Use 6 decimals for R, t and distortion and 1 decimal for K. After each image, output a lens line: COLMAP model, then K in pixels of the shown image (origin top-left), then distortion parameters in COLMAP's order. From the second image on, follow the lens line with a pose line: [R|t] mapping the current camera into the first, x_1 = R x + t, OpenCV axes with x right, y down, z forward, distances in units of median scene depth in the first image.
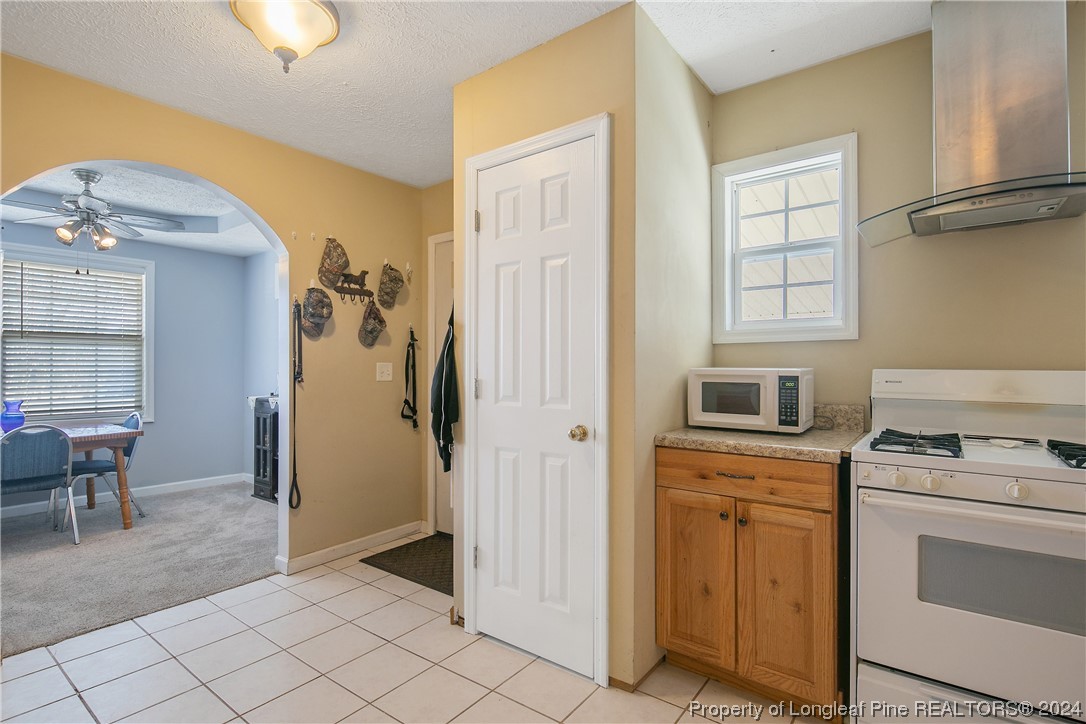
lens RADIAL K [[526.3, 0, 542.7], [0, 526.3, 367.2], [0, 0, 1]] dist [0.003140, -0.001932]
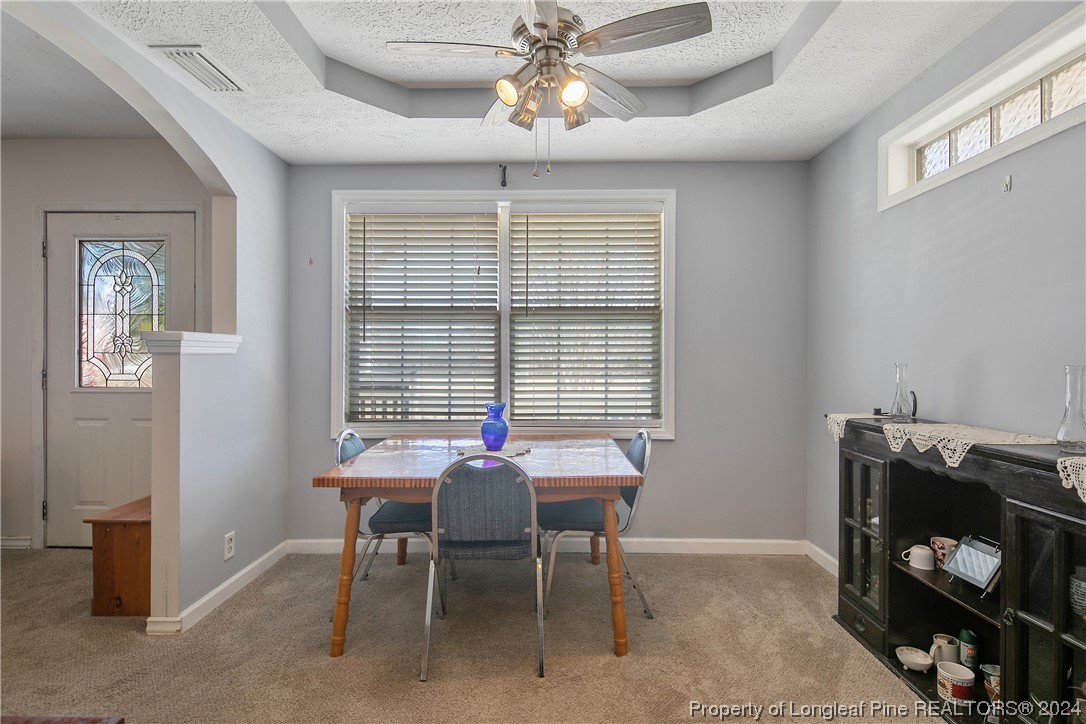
lens RADIAL K [[526.3, 0, 545.9], [0, 526.3, 362.2], [0, 0, 1]] dist [0.003140, -0.001932]
pose [[0.605903, 0.004263, -0.795527, -0.335128], [0.000784, 0.999982, 0.005956, 0.005109], [0.795538, -0.004233, 0.605889, 0.506194]]
